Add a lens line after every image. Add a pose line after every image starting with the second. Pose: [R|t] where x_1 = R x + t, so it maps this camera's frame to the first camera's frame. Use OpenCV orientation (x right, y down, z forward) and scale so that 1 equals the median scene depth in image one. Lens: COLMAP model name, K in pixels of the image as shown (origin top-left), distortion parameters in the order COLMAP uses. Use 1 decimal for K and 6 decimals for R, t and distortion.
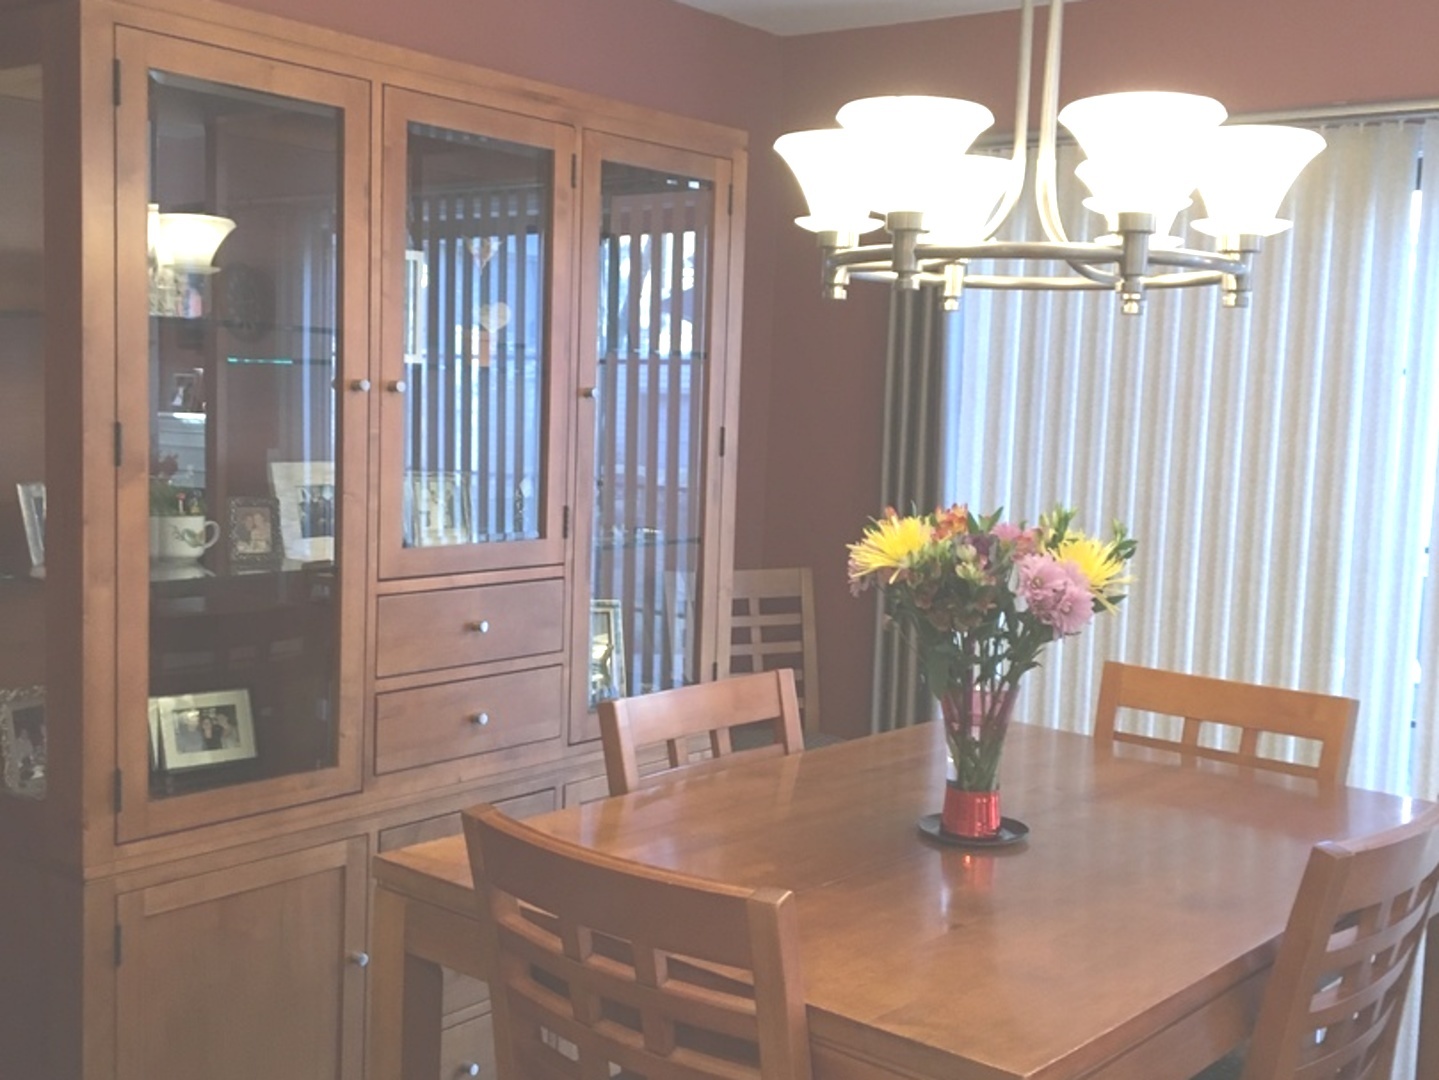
lens RADIAL K [[1616.2, 0, 719.5], [0, 1616.2, 540.0], [0, 0, 1]] dist [0.128249, -0.241740]
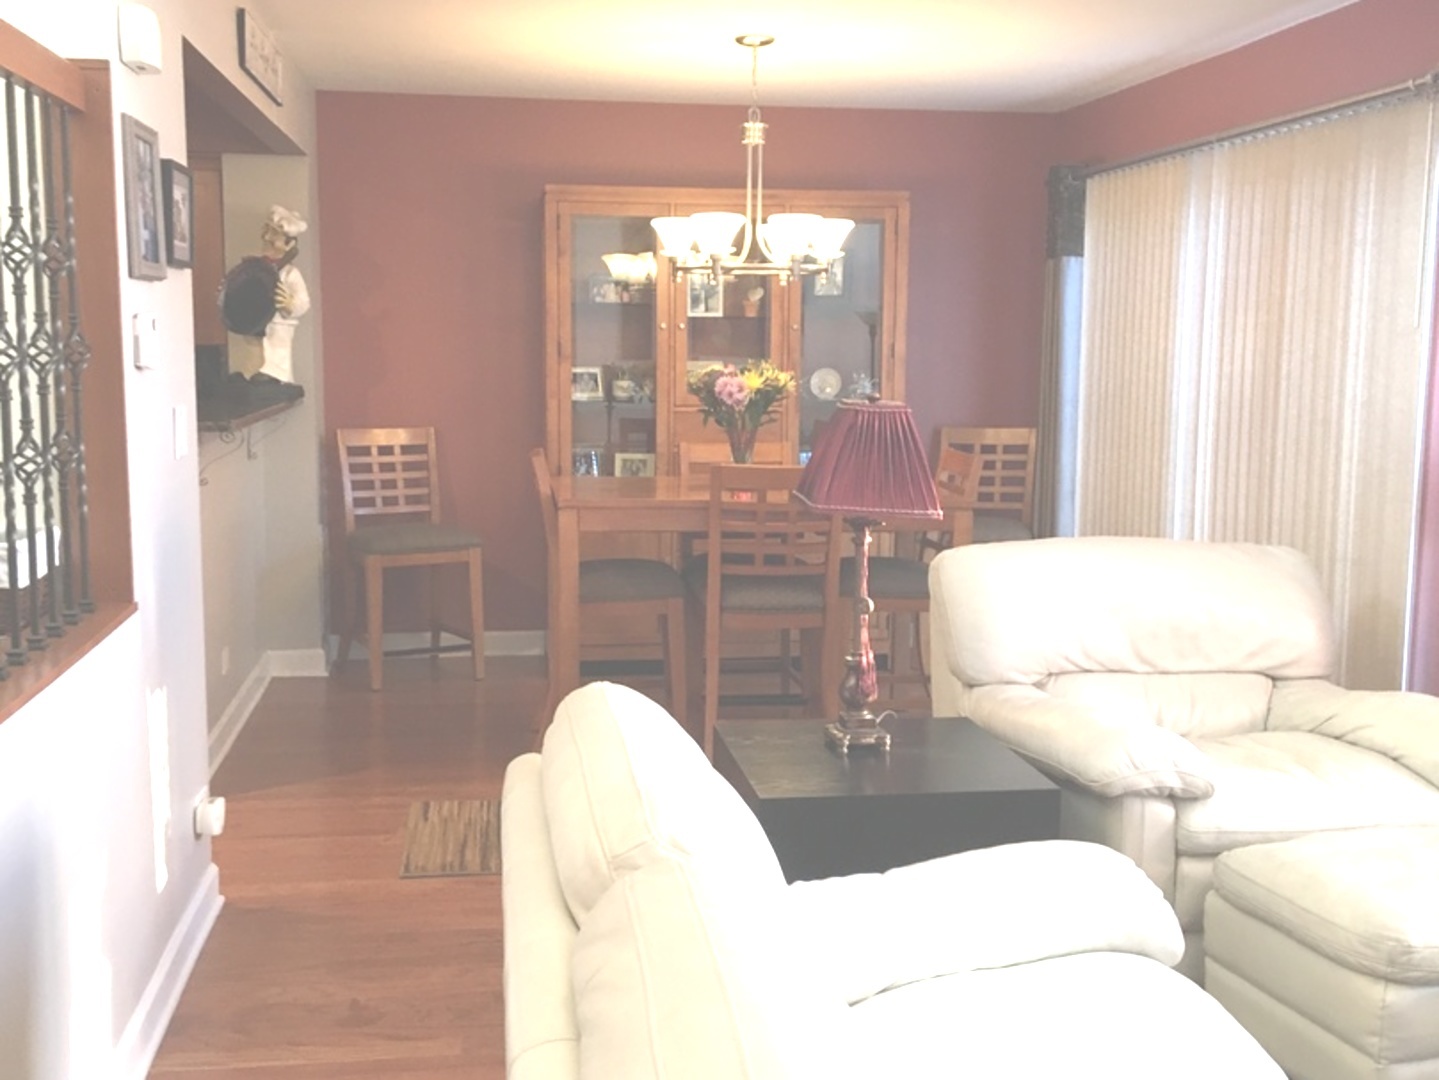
lens RADIAL K [[1616.2, 0, 719.5], [0, 1616.2, 540.0], [0, 0, 1]] dist [0.128249, -0.241740]
pose [[0.731591, 0.053957, -0.679605, 1.381830], [-0.044110, 0.998521, 0.031794, 0.133968], [0.680315, 0.006717, 0.732889, -0.677609]]
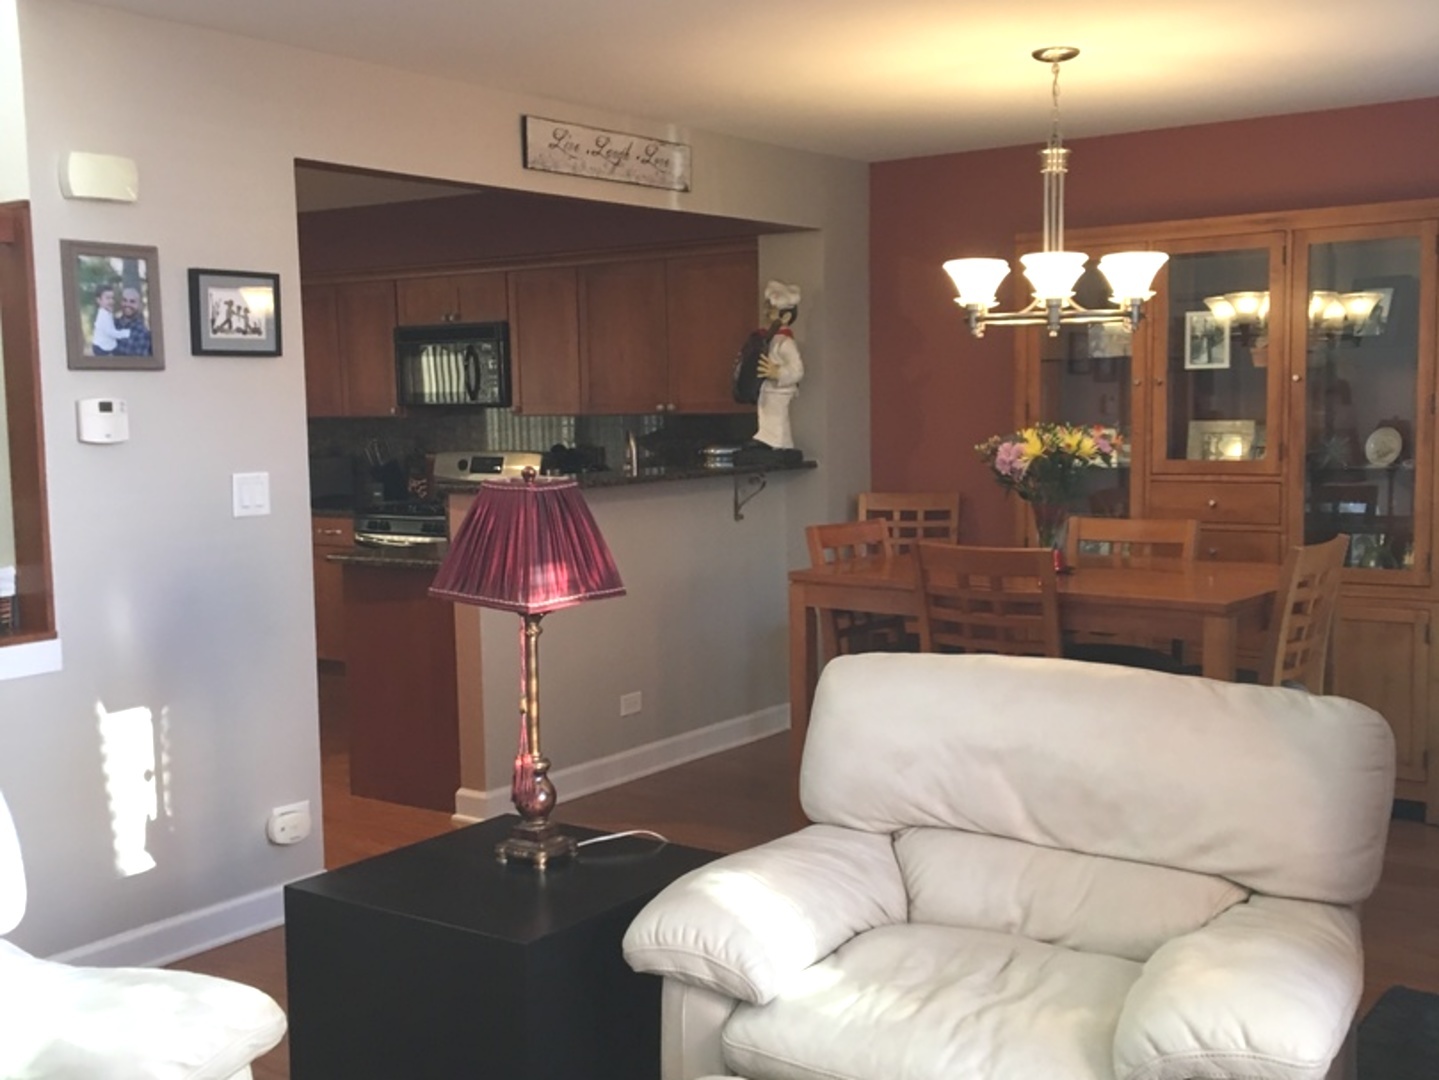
lens RADIAL K [[1616.2, 0, 719.5], [0, 1616.2, 540.0], [0, 0, 1]] dist [0.128249, -0.241740]
pose [[0.045223, 0.050659, -0.997692, 1.721489], [-0.074954, 0.996070, 0.047179, 0.048353], [0.996161, 0.072648, 0.048842, 0.315544]]
